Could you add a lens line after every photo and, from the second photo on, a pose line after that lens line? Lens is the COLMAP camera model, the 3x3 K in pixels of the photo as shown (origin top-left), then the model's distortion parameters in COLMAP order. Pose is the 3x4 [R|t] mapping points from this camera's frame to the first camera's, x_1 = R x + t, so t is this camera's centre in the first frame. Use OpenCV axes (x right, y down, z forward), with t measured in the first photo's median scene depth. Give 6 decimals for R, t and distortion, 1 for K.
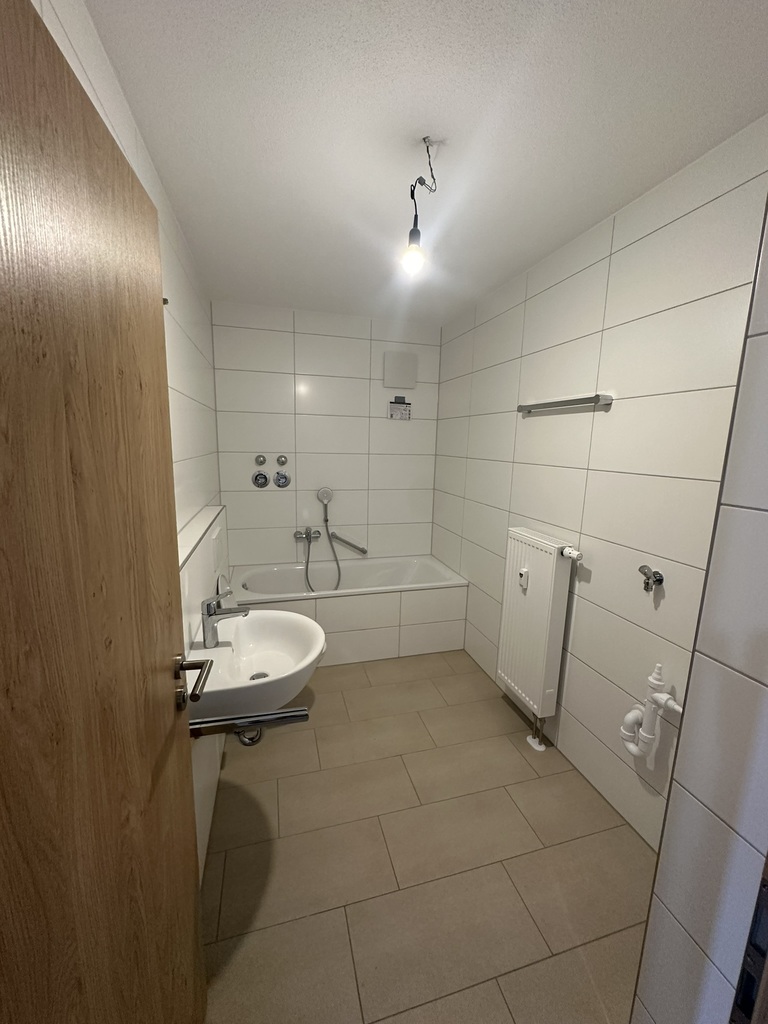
lens RADIAL K [[406.5, 0, 384.8], [0, 406.5, 512.6], [0, 0, 1]] dist [-0.006325, 0.001047]
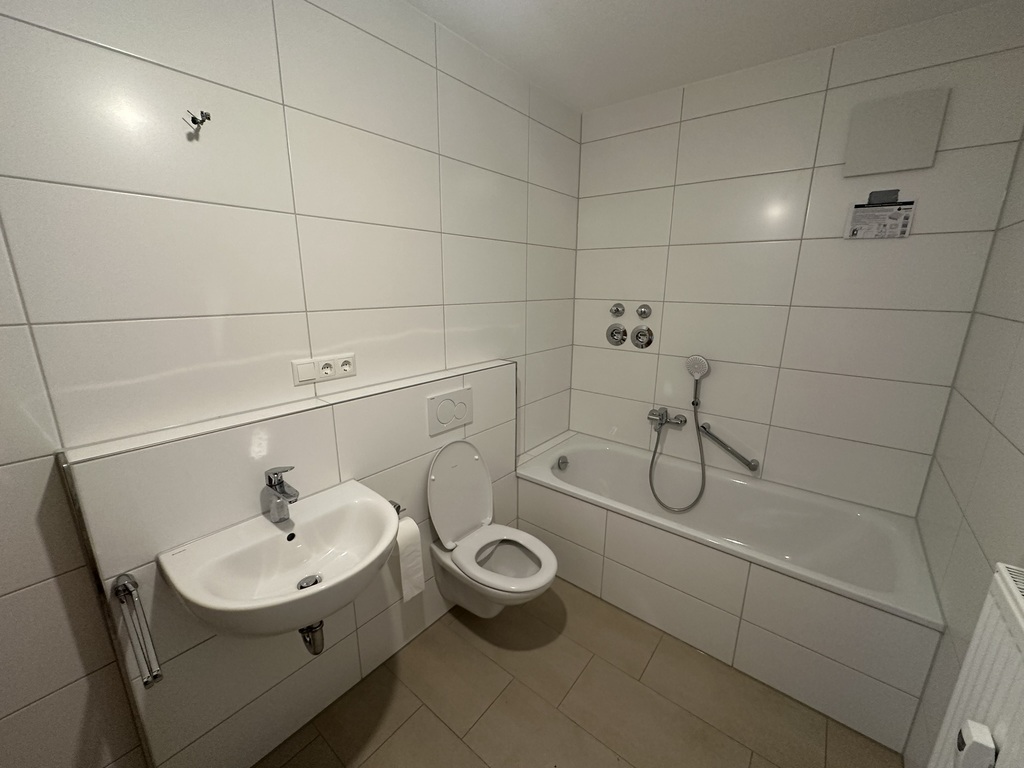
lens RADIAL K [[406.5, 0, 514.1], [0, 406.5, 383.5], [0, 0, 1]] dist [-0.006325, 0.001047]
pose [[0.582726, 0.177965, -0.792943, 0.210927], [-0.133797, 0.983422, 0.122390, -0.056386], [0.801579, 0.034773, 0.596877, 0.360992]]
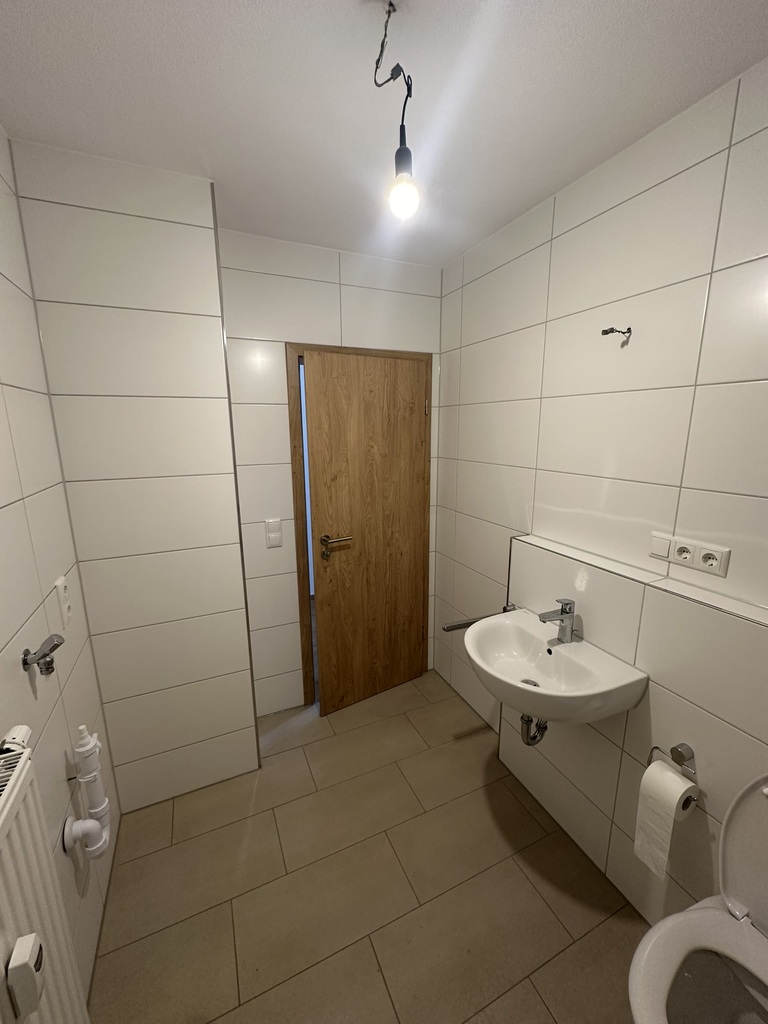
lens RADIAL K [[406.5, 0, 383.8], [0, 406.5, 514.1], [0, 0, 1]] dist [-0.006325, 0.001047]
pose [[-0.987907, 0.012090, -0.154575, 0.089733], [-0.045820, 0.929663, 0.365551, -0.151508], [0.148122, 0.368213, -0.917866, 0.747511]]
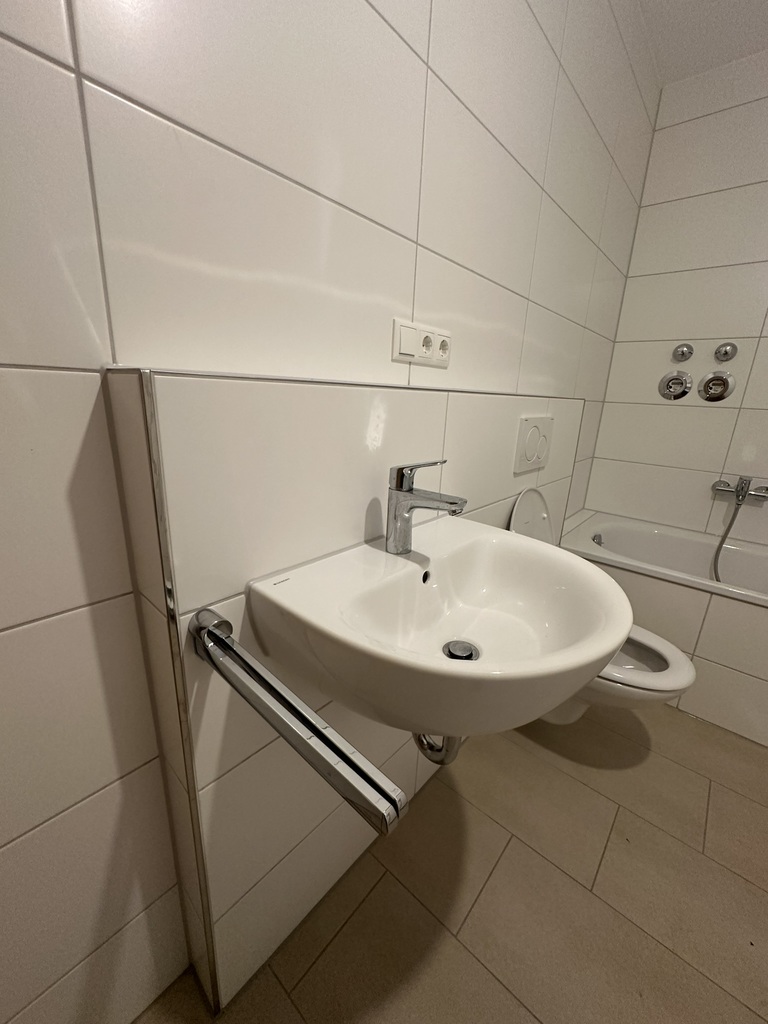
lens RADIAL K [[406.5, 0, 383.3], [0, 406.5, 512.2], [0, 0, 1]] dist [-0.006325, 0.001047]
pose [[0.546523, 0.237389, -0.803093, -0.003288], [-0.174962, 0.970185, 0.167715, 0.077547], [0.818963, 0.048851, 0.571763, 0.275599]]
